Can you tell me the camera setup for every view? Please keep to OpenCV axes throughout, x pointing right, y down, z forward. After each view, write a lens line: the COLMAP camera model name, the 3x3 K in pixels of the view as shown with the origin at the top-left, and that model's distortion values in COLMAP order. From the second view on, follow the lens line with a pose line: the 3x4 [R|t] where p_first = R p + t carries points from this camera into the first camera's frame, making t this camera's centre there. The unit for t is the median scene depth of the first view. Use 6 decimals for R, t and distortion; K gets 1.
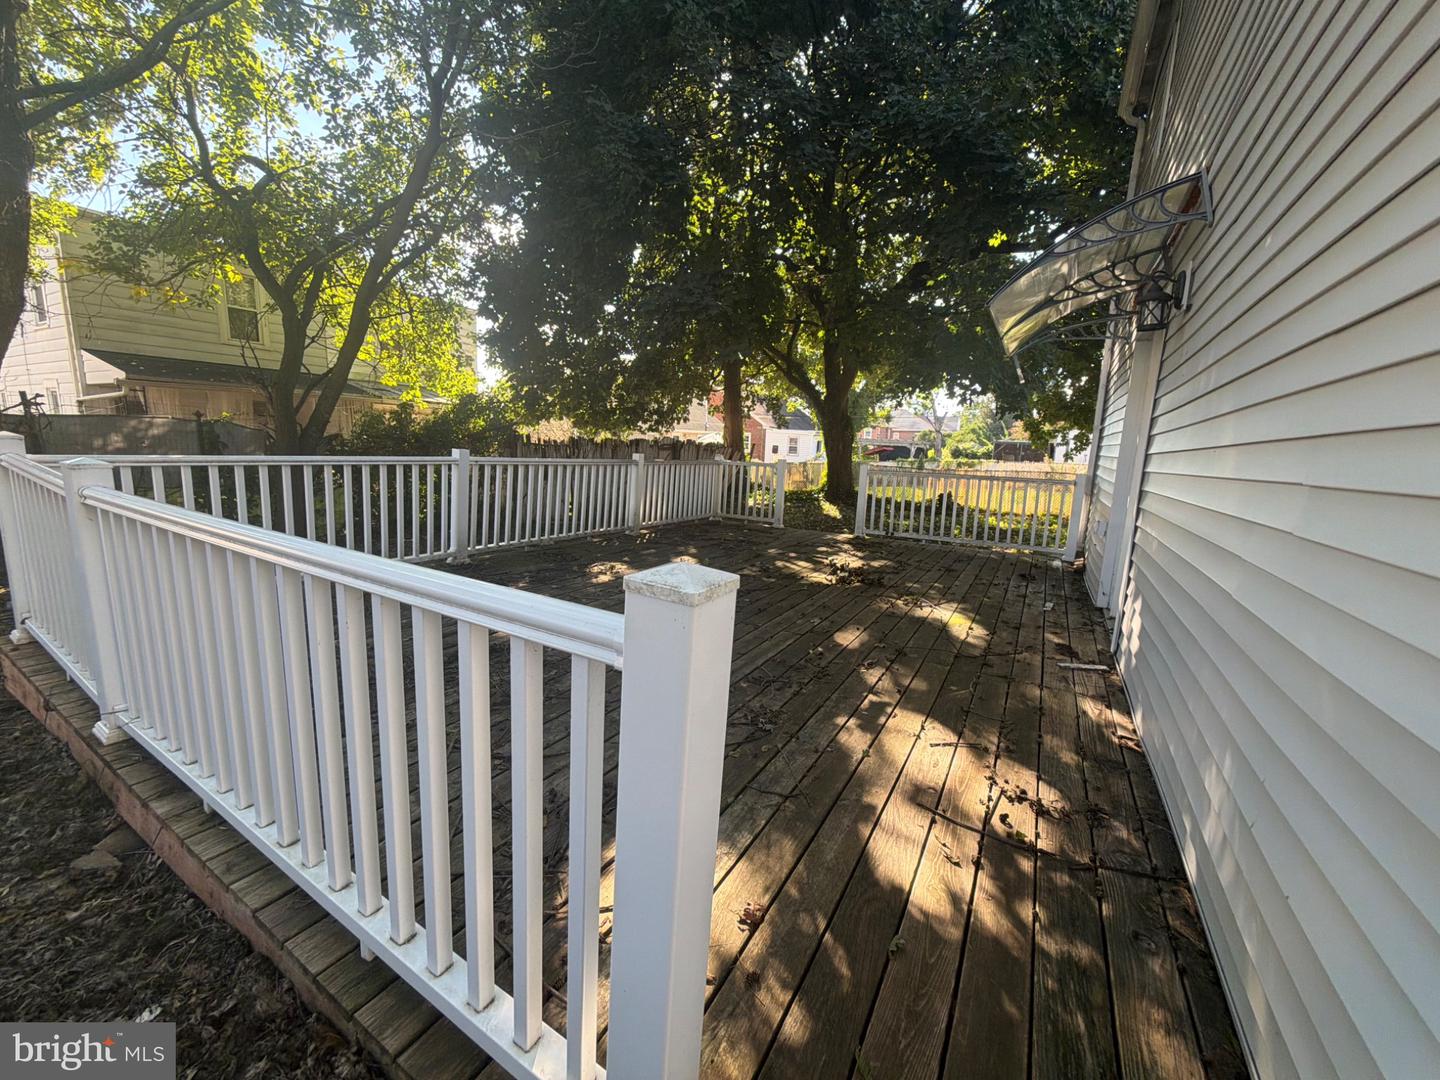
lens RADIAL K [[576.4, 0, 718.3], [0, 576.4, 539.4], [0, 0, 1]] dist [0.001217, -0.000443]
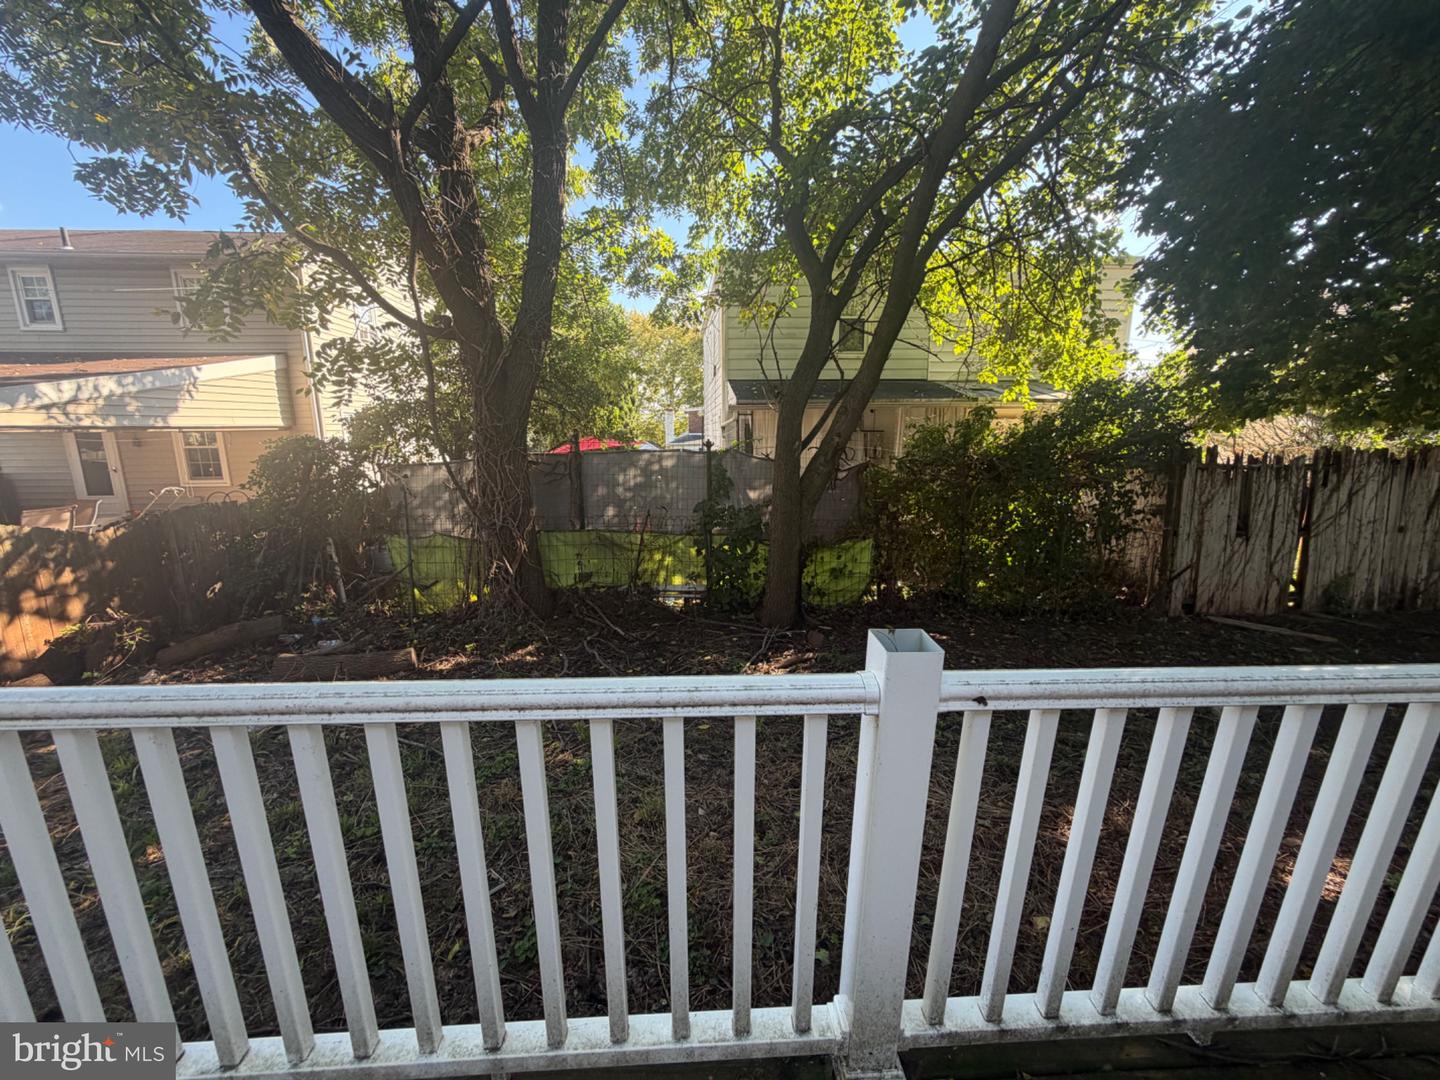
lens RADIAL K [[576.4, 0, 716.4], [0, 576.4, 537.1], [0, 0, 1]] dist [0.001217, -0.000443]
pose [[0.541441, 0.113186, -0.833085, -0.128812], [-0.112873, 0.991712, 0.061379, -0.082655], [0.833127, 0.060800, 0.549729, 0.340359]]
